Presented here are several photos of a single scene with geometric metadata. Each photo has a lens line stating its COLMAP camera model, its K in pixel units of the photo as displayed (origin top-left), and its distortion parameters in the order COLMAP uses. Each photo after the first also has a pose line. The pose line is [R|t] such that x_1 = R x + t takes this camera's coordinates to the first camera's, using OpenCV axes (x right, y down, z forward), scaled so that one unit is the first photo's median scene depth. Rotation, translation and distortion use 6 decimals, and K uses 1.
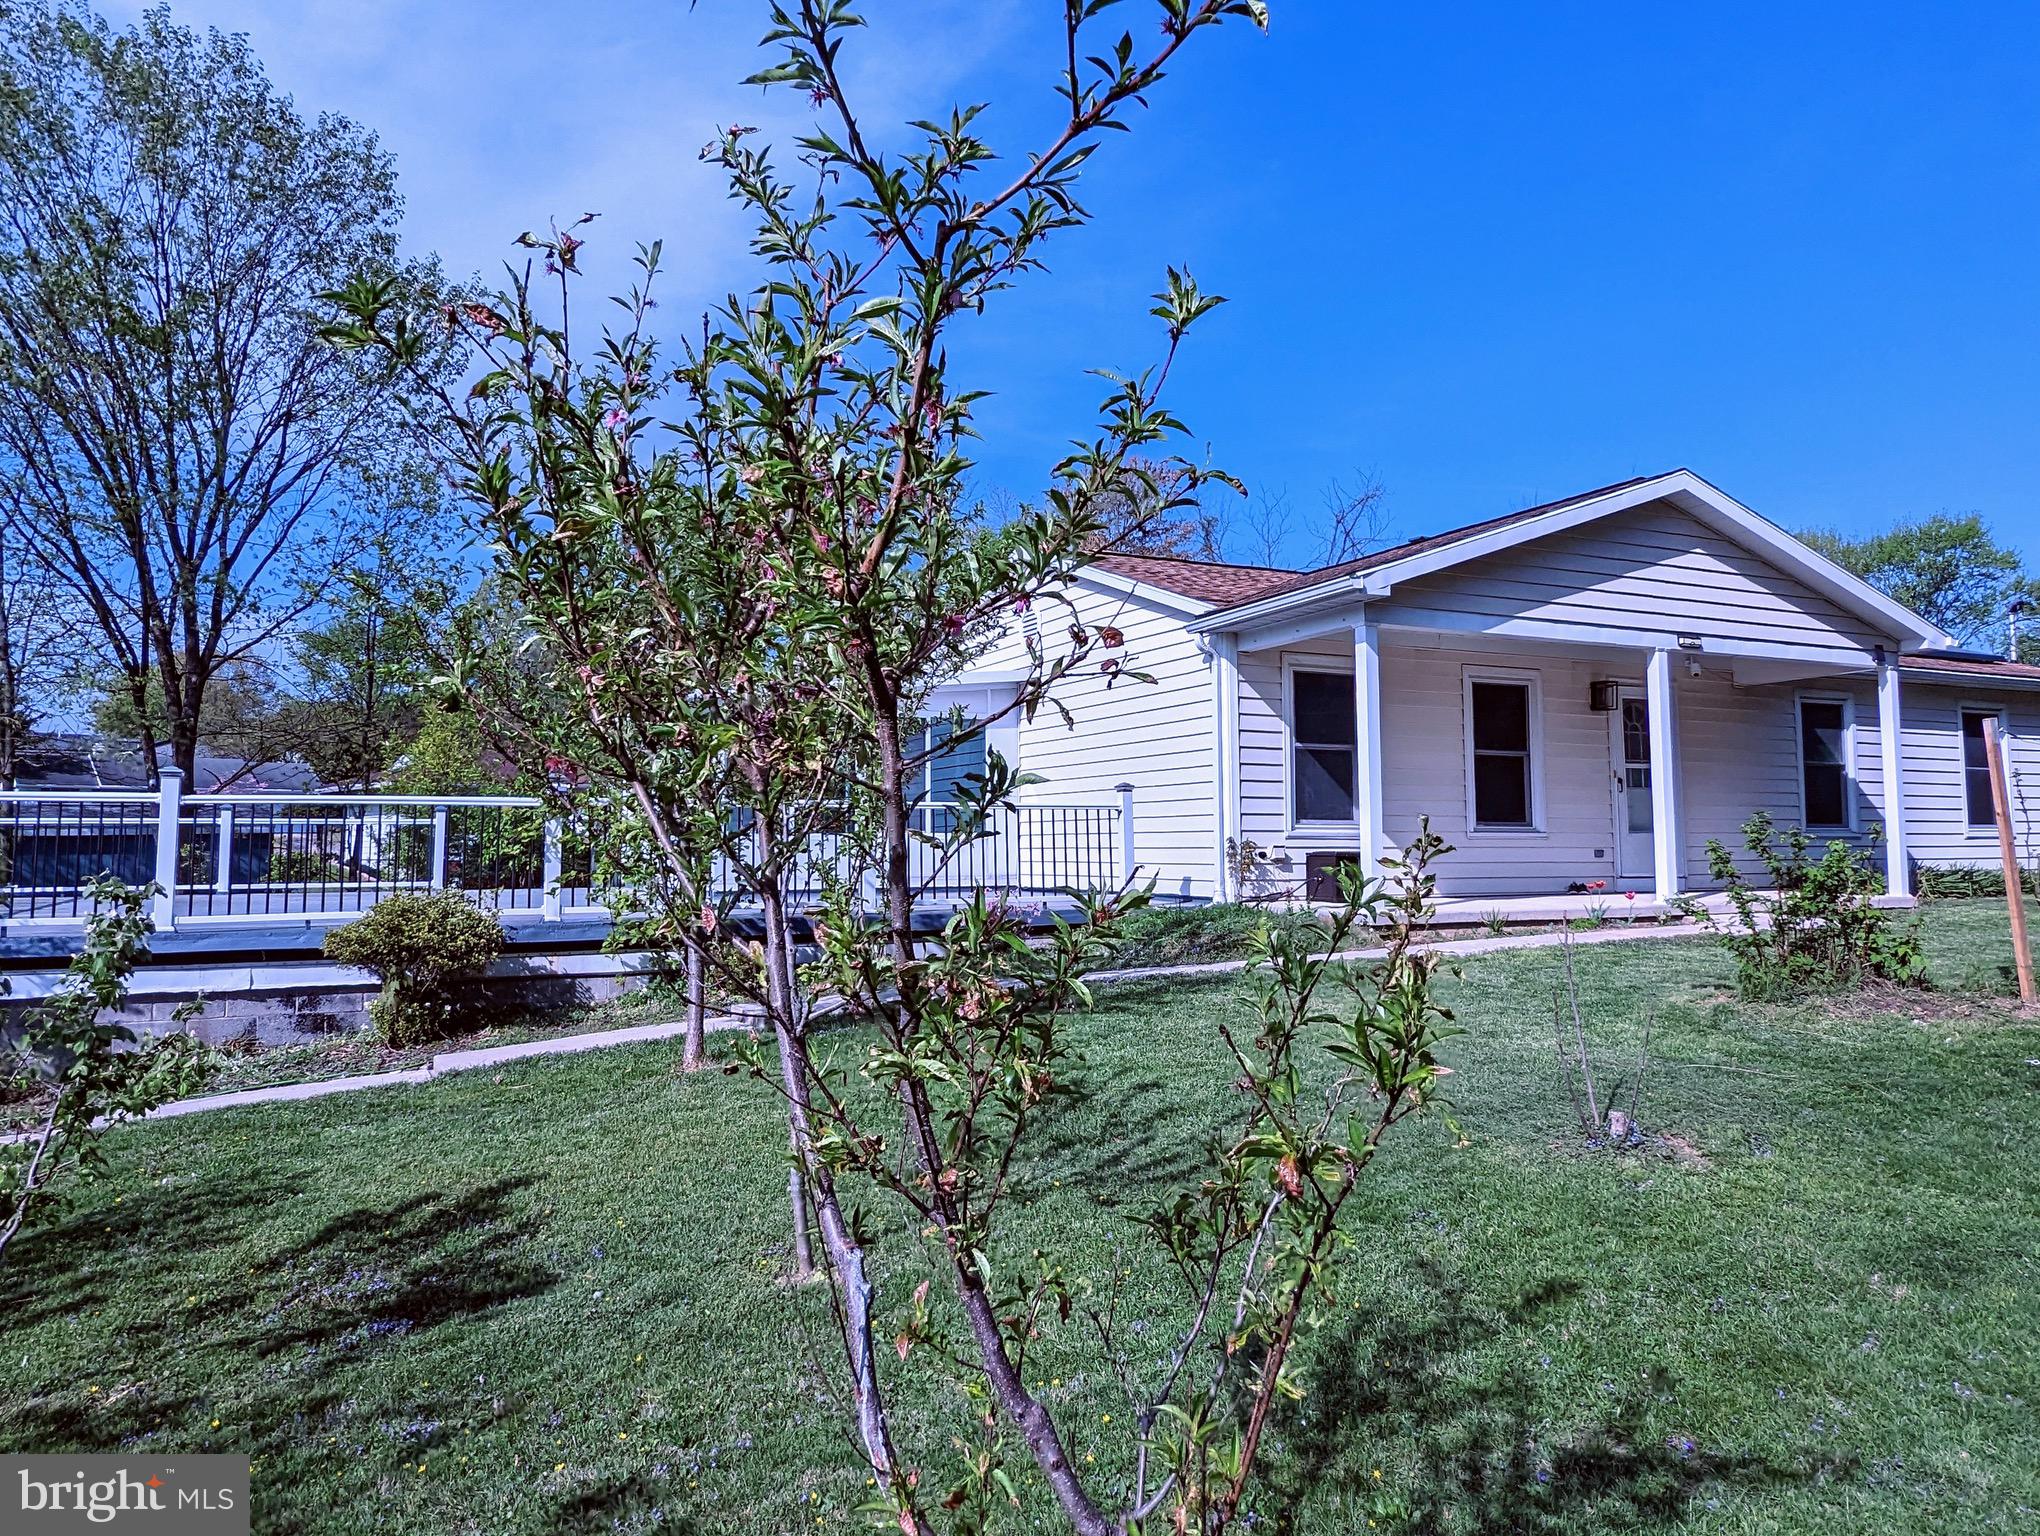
lens RADIAL K [[1412.4, 0, 995.8], [0, 1412.4, 722.9], [0, 0, 1]] dist [-0.005838, -0.007230]
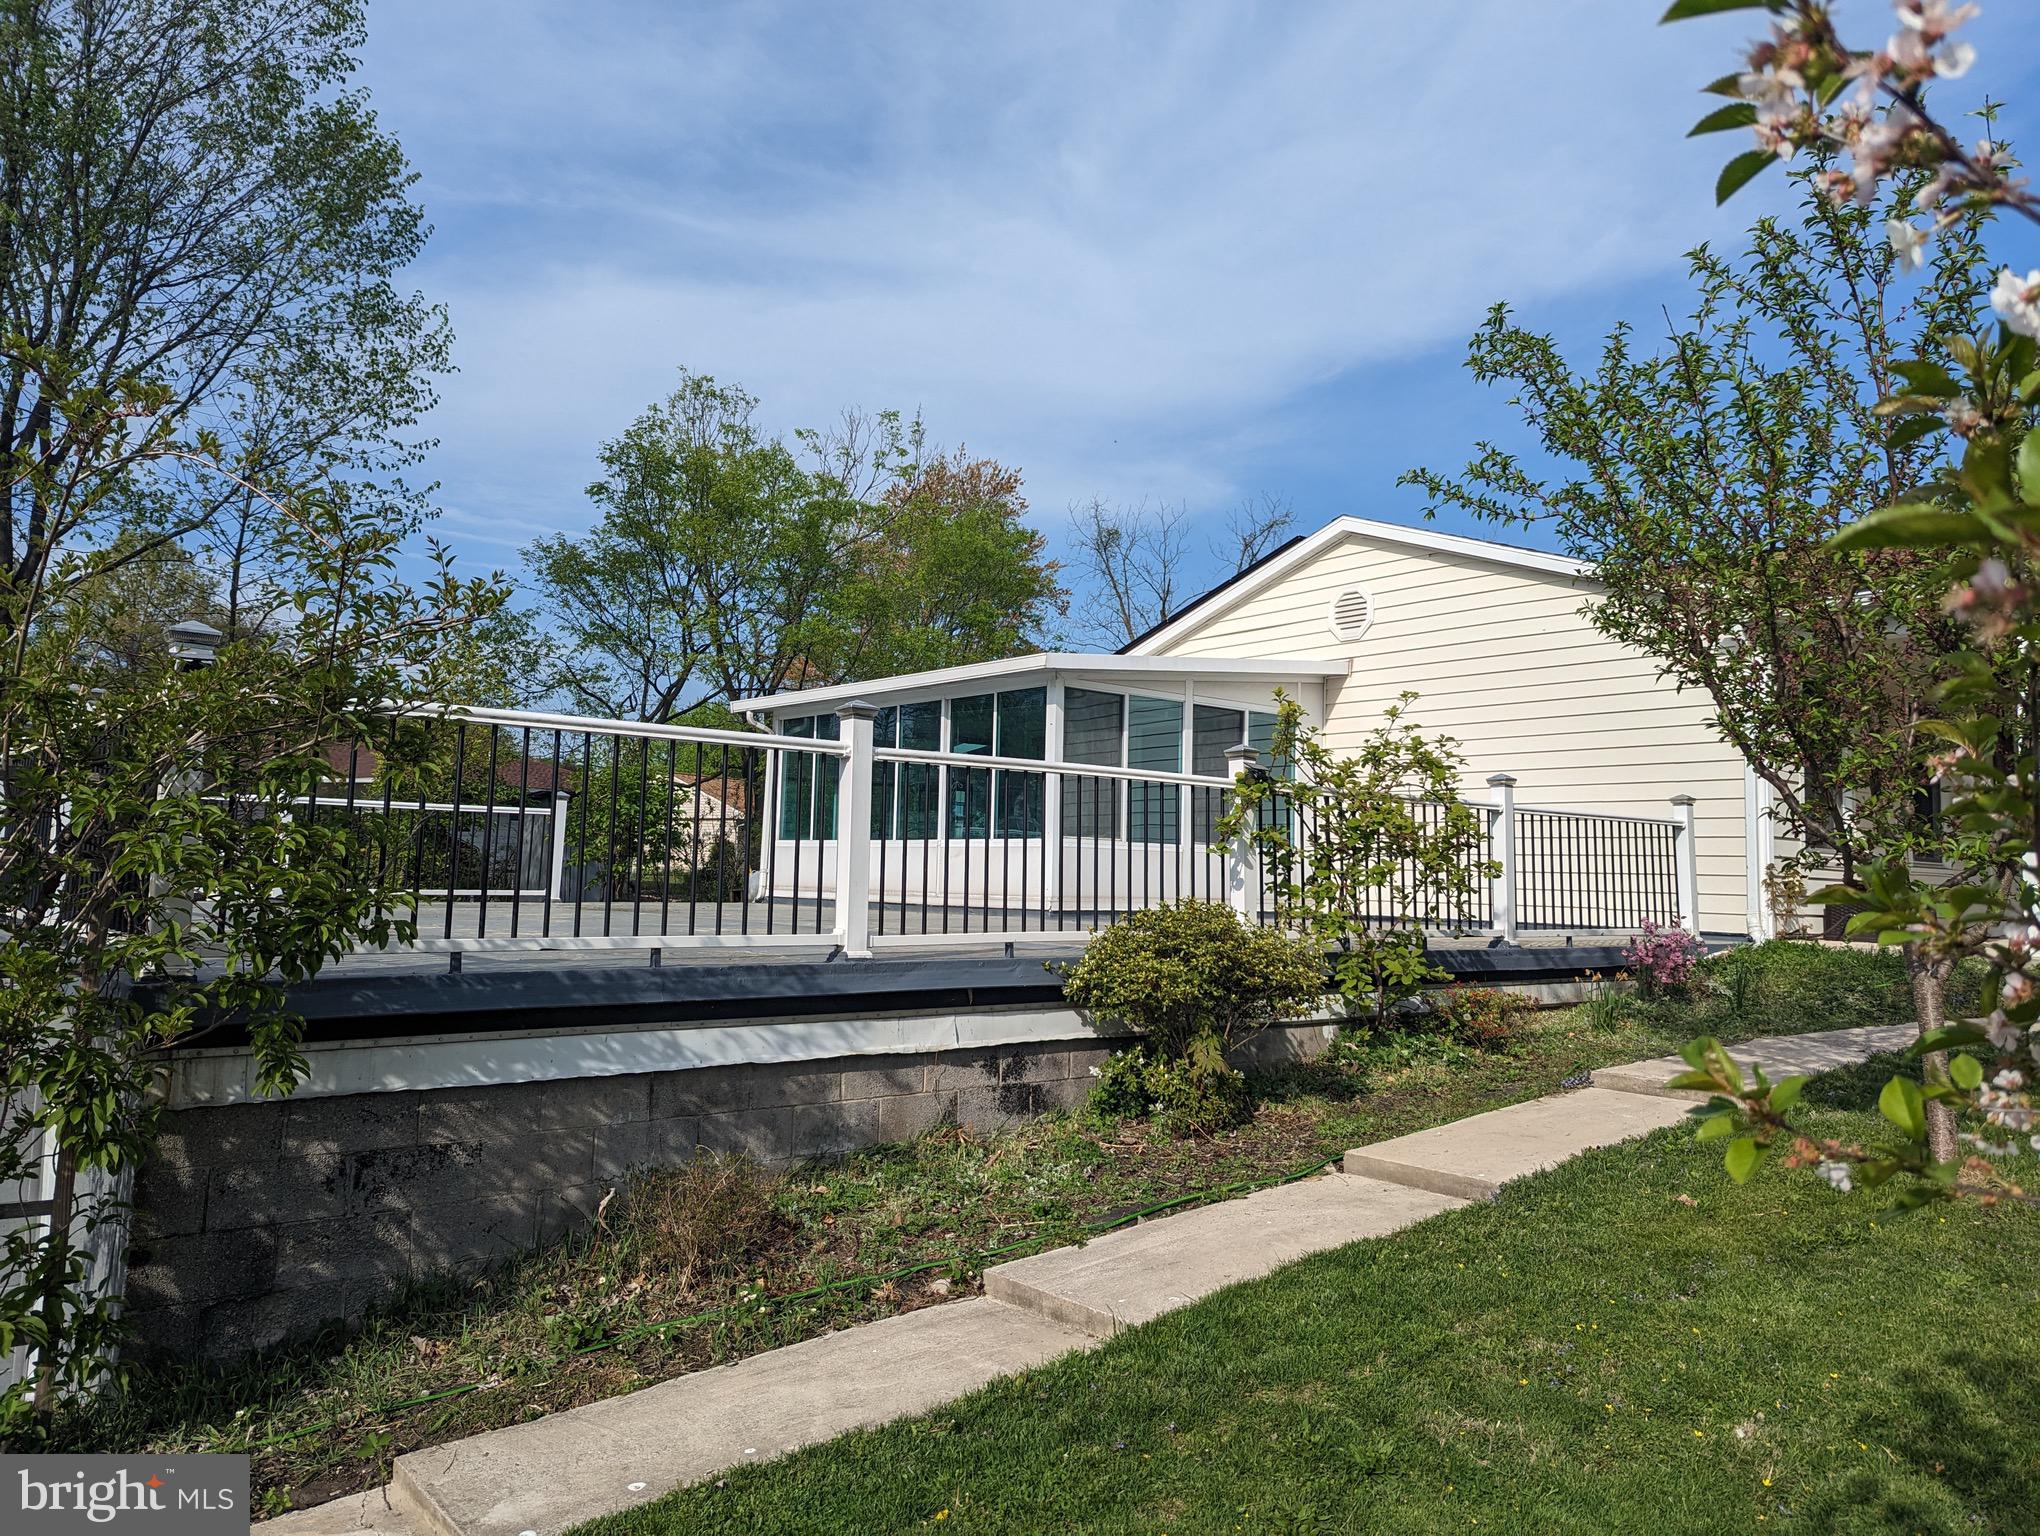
lens RADIAL K [[1450.1, 0, 1069.5], [0, 1450.1, 751.3], [0, 0, 1]] dist [0.070235, -0.076863]
pose [[0.968047, 0.049617, 0.245811, -0.465146], [-0.050253, 0.998730, -0.003689, 0.037193], [-0.245682, -0.008782, 0.969311, 0.241264]]
